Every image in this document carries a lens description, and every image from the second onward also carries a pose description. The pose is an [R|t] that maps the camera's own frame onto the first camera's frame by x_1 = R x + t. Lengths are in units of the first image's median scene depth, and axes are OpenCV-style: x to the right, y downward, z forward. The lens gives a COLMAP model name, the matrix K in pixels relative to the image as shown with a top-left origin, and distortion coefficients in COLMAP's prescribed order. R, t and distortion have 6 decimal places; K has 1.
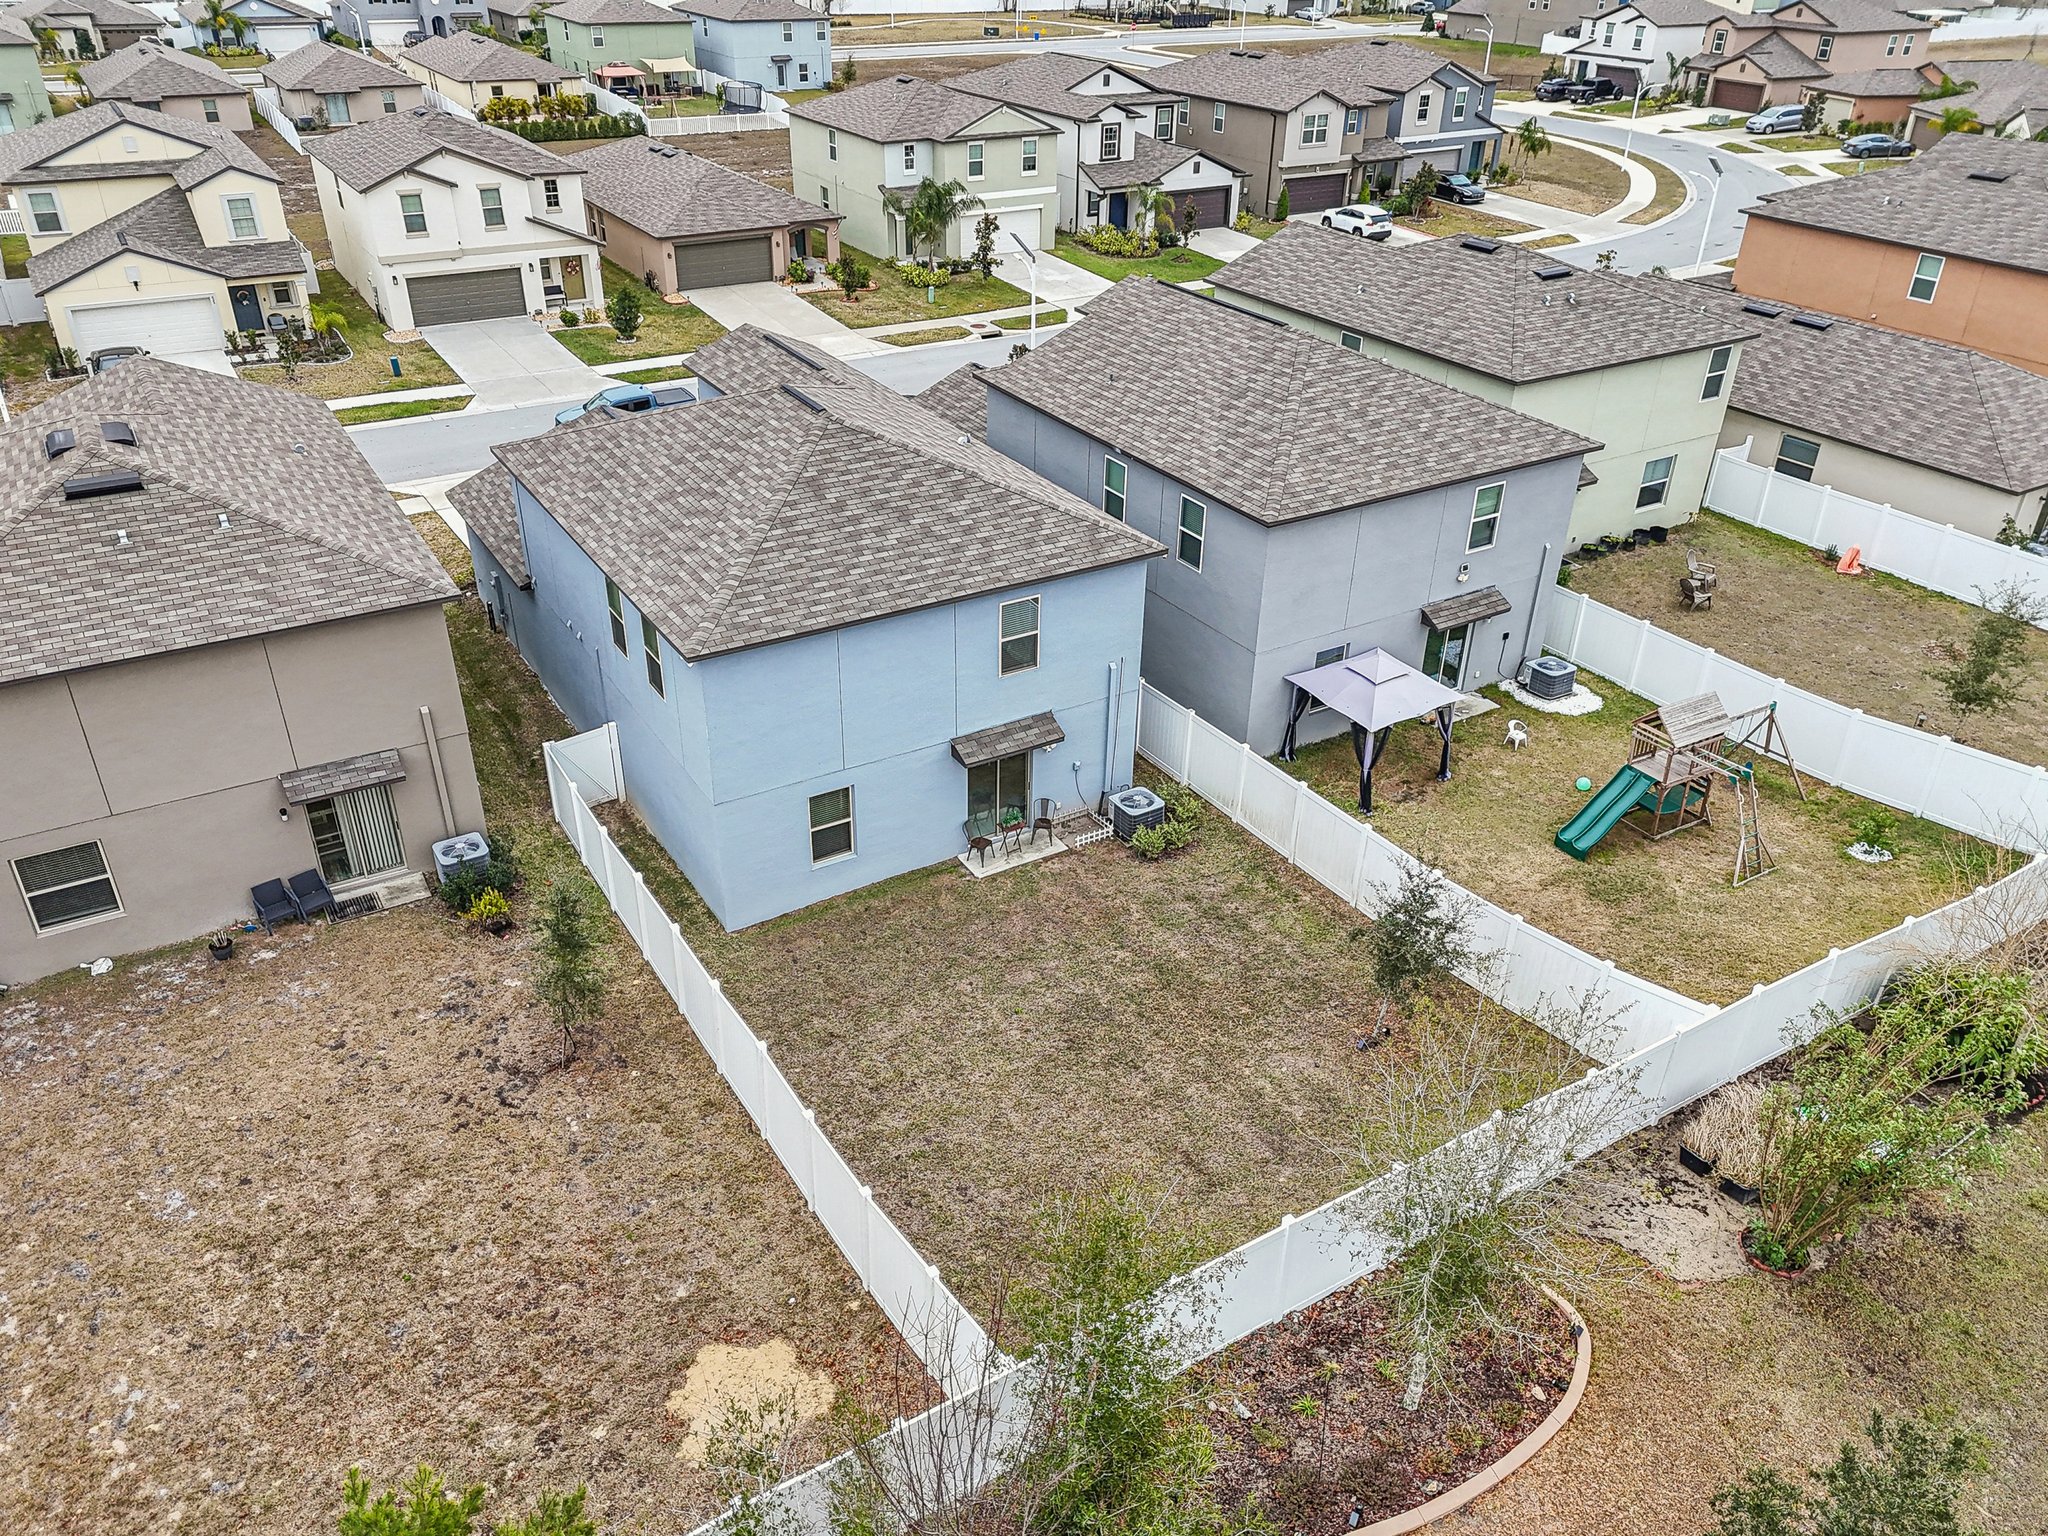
lens RADIAL K [[1530.5, 0, 1024.0], [0, 1530.5, 768.0], [0, 0, 1]] dist [0.070059, -0.056137]
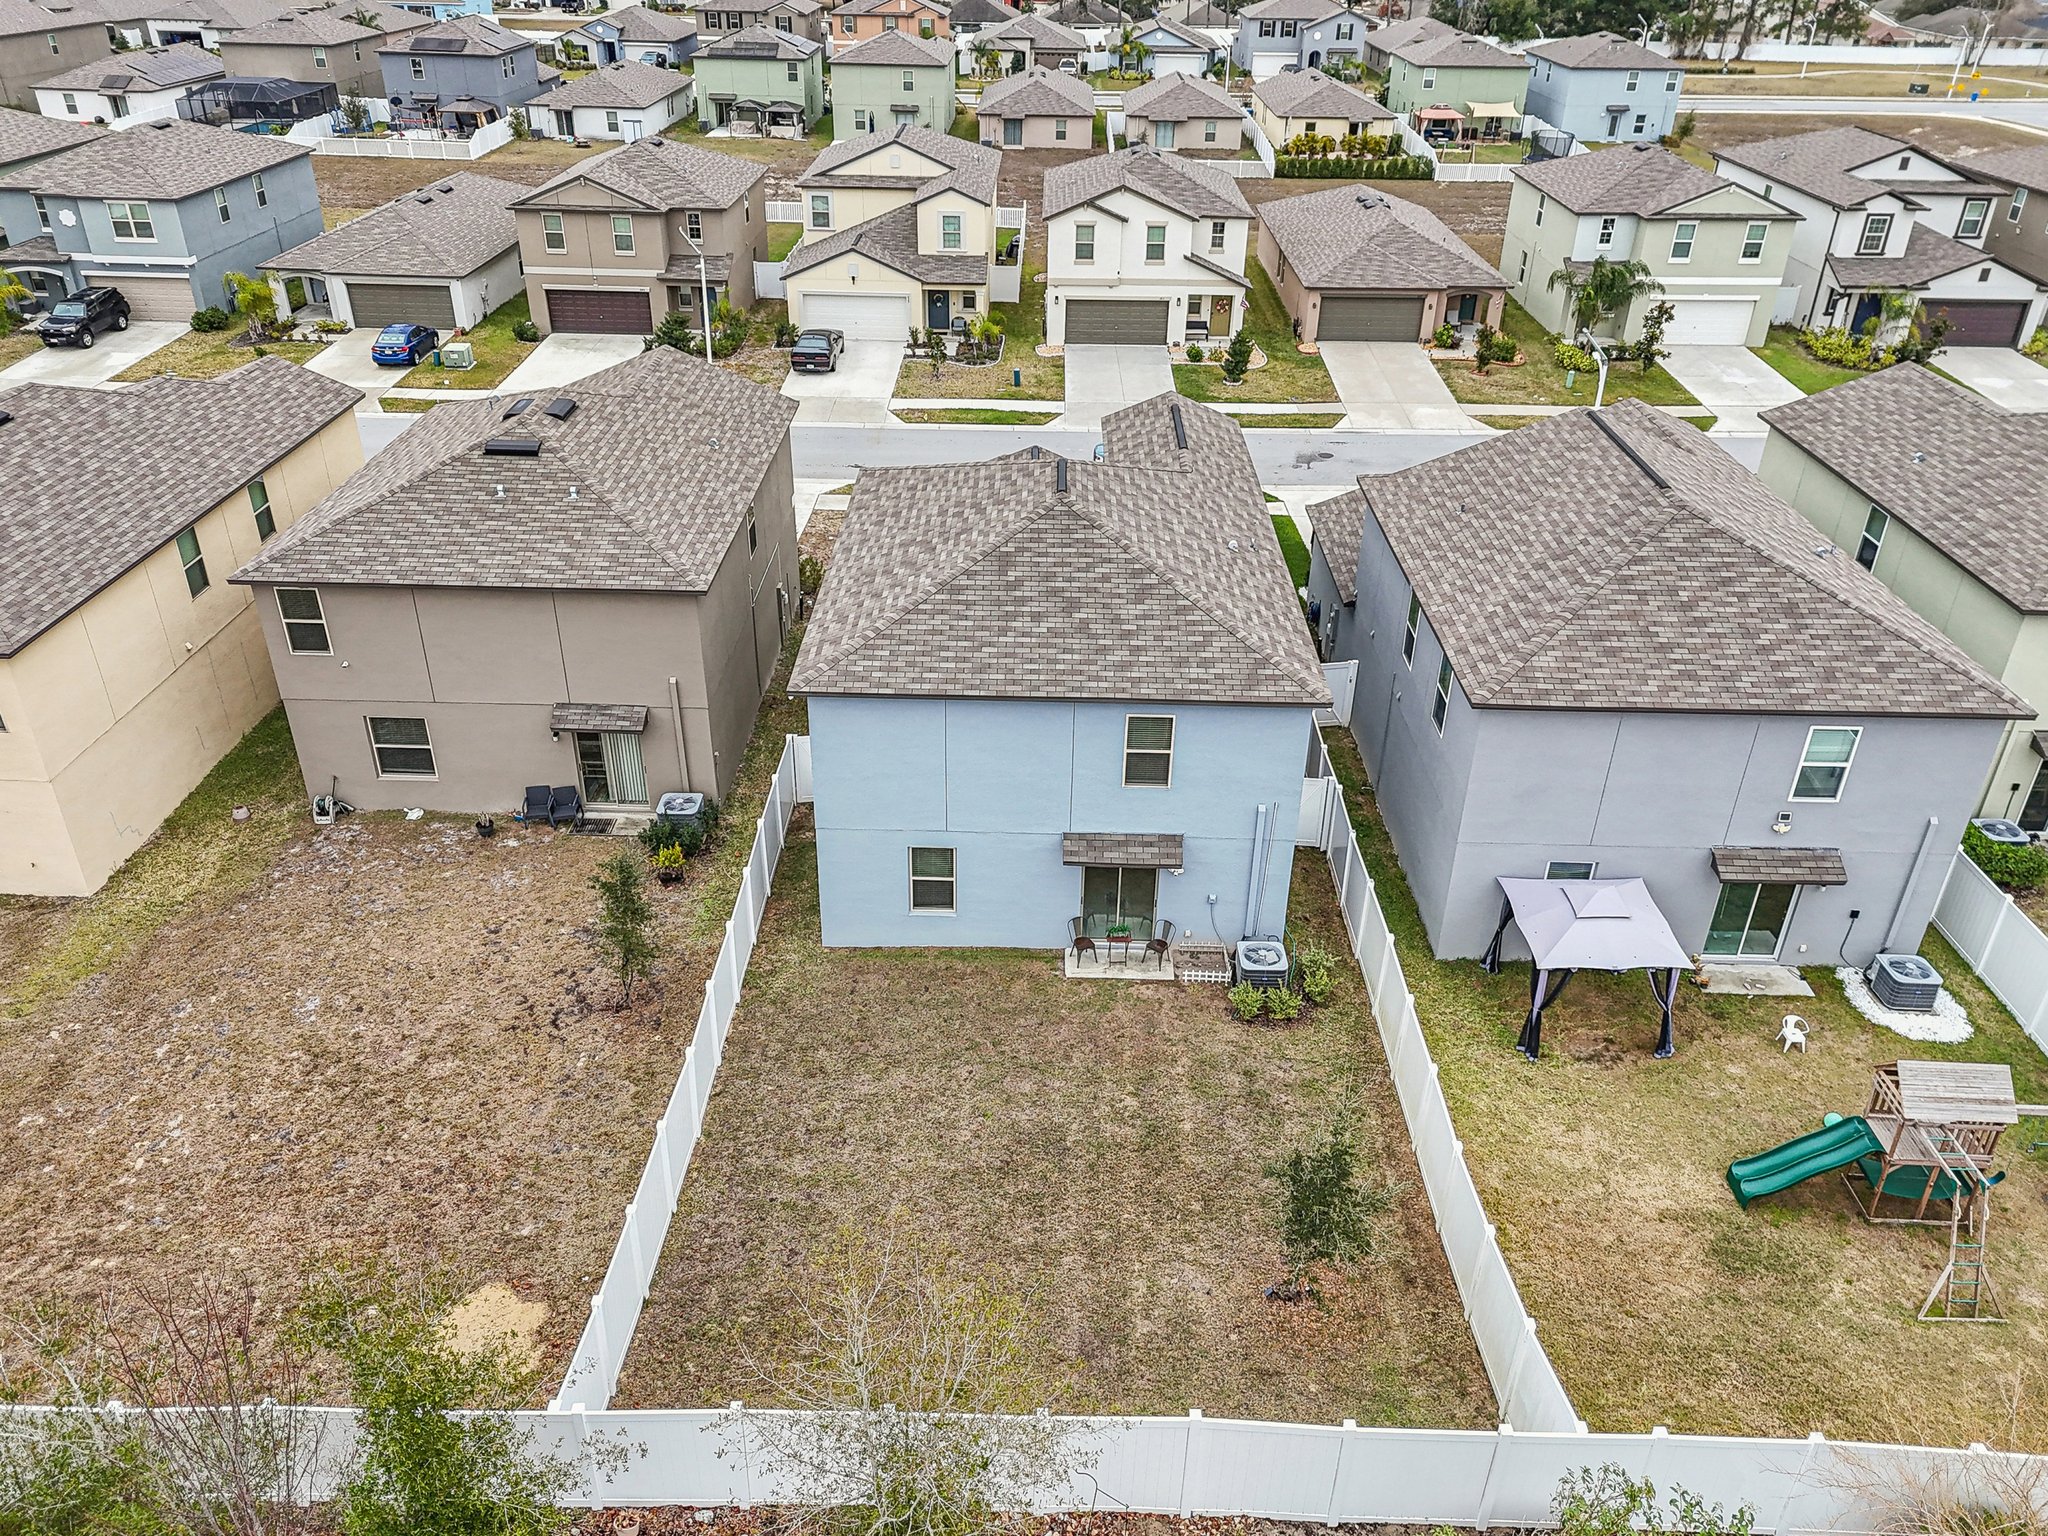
lens RADIAL K [[1526.9, 0, 1006.6], [0, 1526.9, 764.6], [0, 0, 1]] dist [0.073167, -0.065457]
pose [[0.844115, 0.265331, -0.465906, 0.167519], [-0.272051, 0.960752, 0.054250, -0.047590], [0.462014, 0.080957, 0.883170, 0.045652]]
